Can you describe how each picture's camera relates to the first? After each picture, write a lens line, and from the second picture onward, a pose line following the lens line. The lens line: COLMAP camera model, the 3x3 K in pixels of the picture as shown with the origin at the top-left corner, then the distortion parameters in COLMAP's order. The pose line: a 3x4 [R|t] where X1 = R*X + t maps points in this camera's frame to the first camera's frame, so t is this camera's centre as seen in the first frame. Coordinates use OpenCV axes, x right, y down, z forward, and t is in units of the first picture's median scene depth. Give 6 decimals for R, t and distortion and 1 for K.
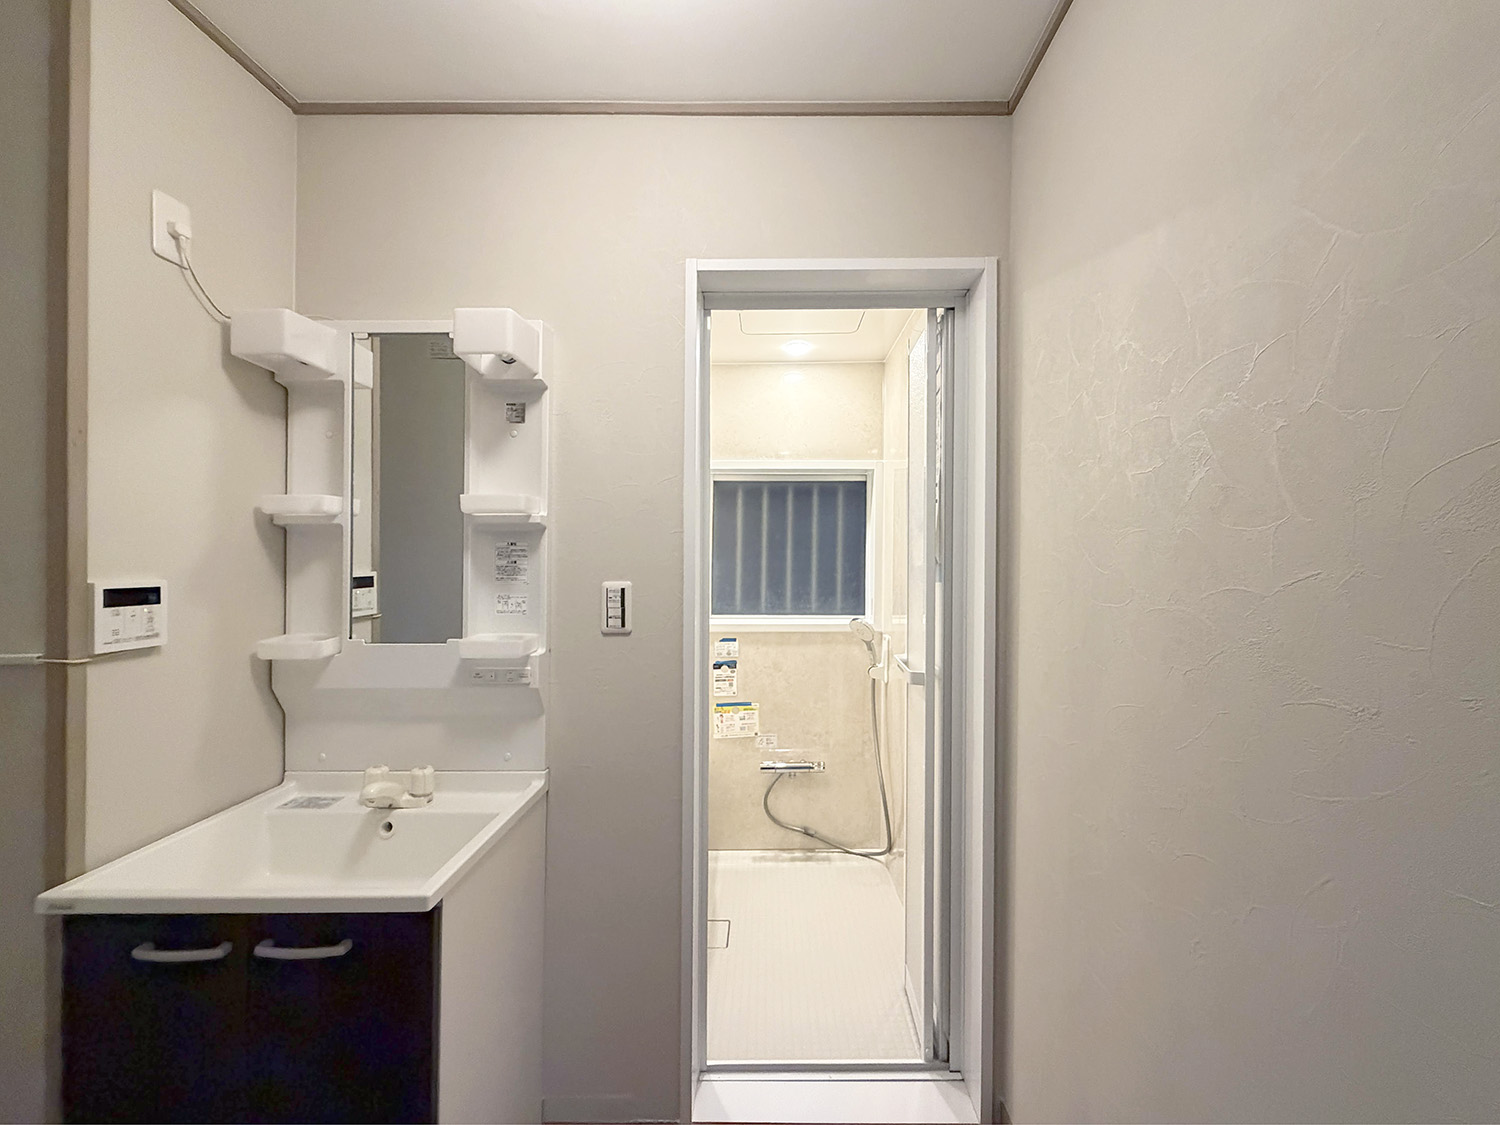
lens RADIAL K [[602.6, 0, 748.5], [0, 602.6, 576.3], [0, 0, 1]] dist [0.000827, 0.000156]
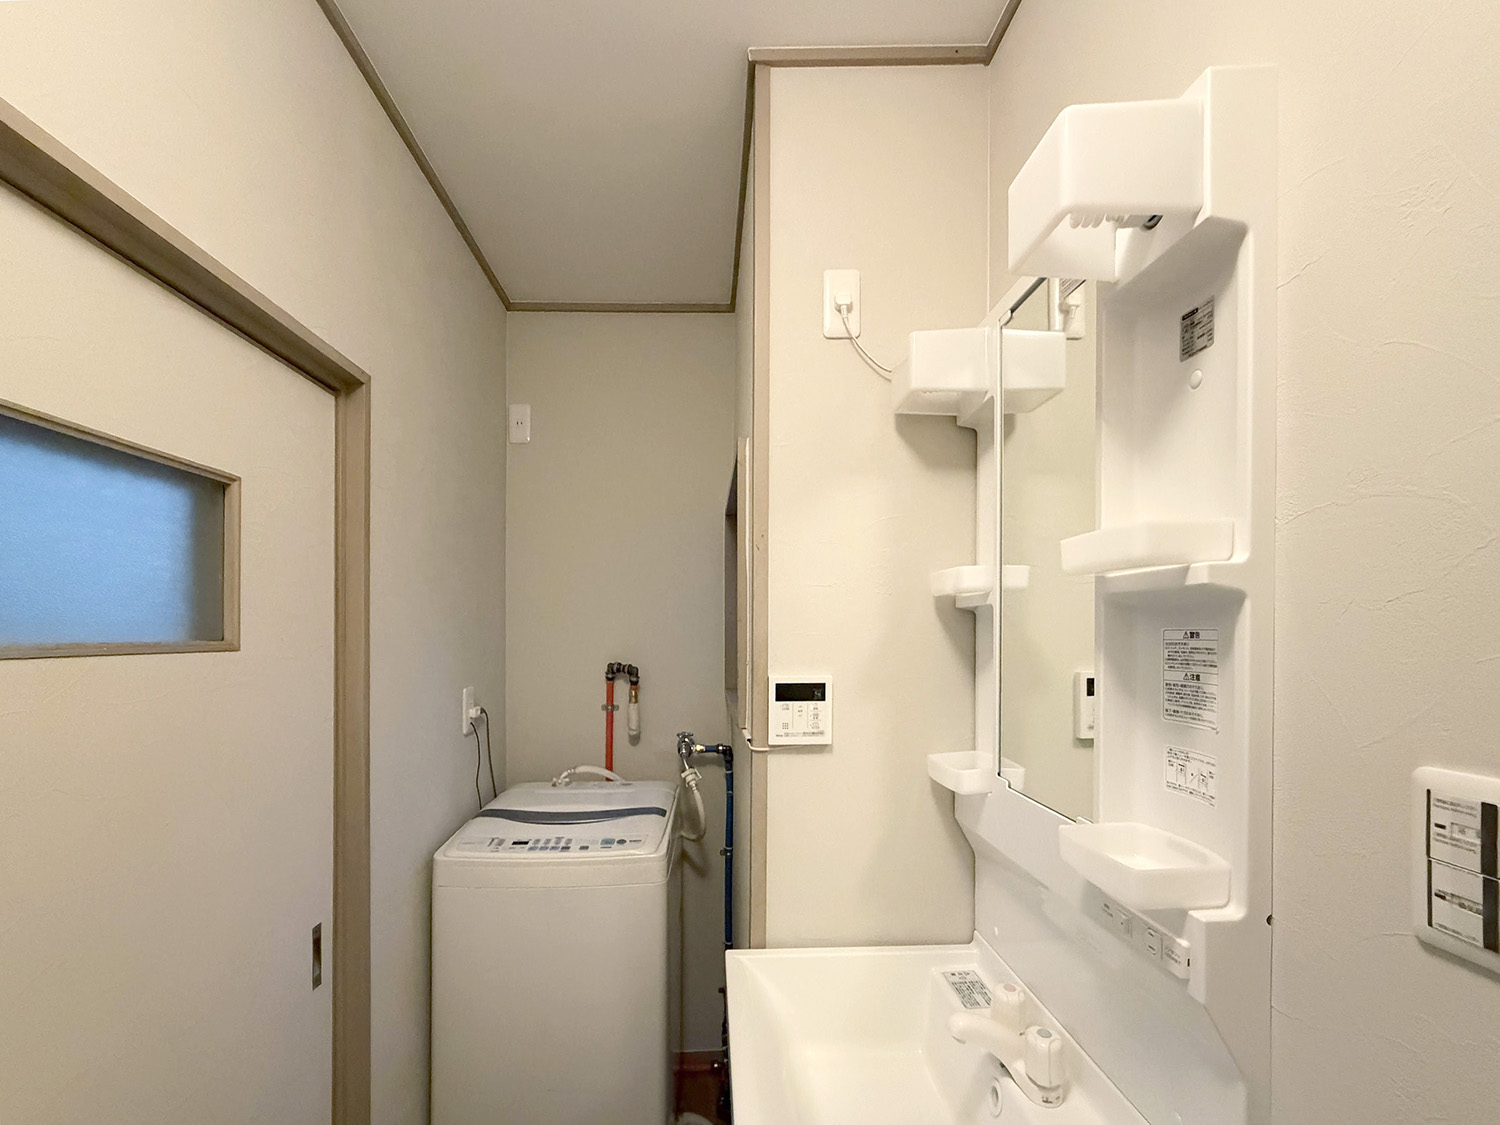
lens RADIAL K [[675.5, 0, 746.8], [0, 675.5, 622.3], [0, 0, 1]] dist [-0.000049, 0.000088]
pose [[0.057244, -0.007659, -0.998331, 0.076150], [-0.010377, 0.999912, -0.008266, -0.058171], [0.998306, 0.010833, 0.057159, 0.686868]]
